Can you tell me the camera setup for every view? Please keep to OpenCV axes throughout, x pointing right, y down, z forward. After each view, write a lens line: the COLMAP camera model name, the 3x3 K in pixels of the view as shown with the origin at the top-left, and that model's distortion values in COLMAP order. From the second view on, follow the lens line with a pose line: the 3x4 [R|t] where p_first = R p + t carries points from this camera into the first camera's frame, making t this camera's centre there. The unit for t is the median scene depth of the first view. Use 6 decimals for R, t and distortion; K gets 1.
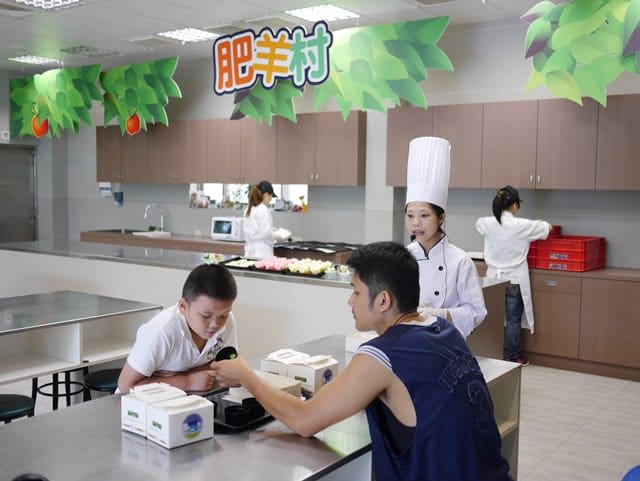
lens RADIAL K [[724.2, 0, 320.0], [0, 724.2, 240.5], [0, 0, 1]] dist [0.000763, 0.007395]
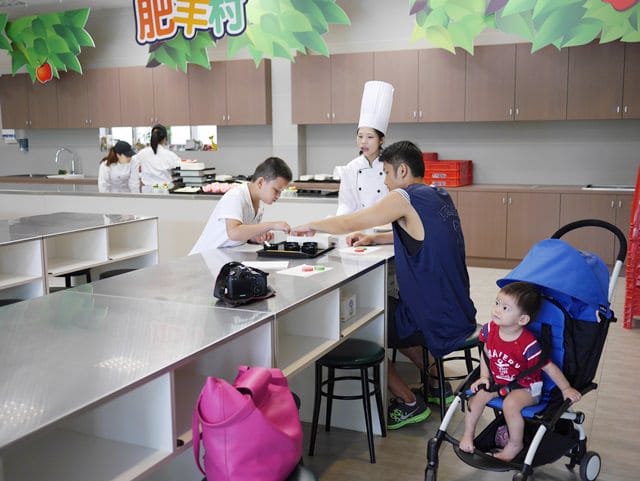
lens RADIAL K [[724.2, 0, 320.0], [0, 724.2, 240.5], [0, 0, 1]] dist [0.000763, 0.007395]
pose [[0.978067, -0.055108, 0.200870, -0.112969], [0.040778, 0.996365, 0.074794, 0.027091], [-0.204261, -0.064962, 0.976759, -0.166250]]
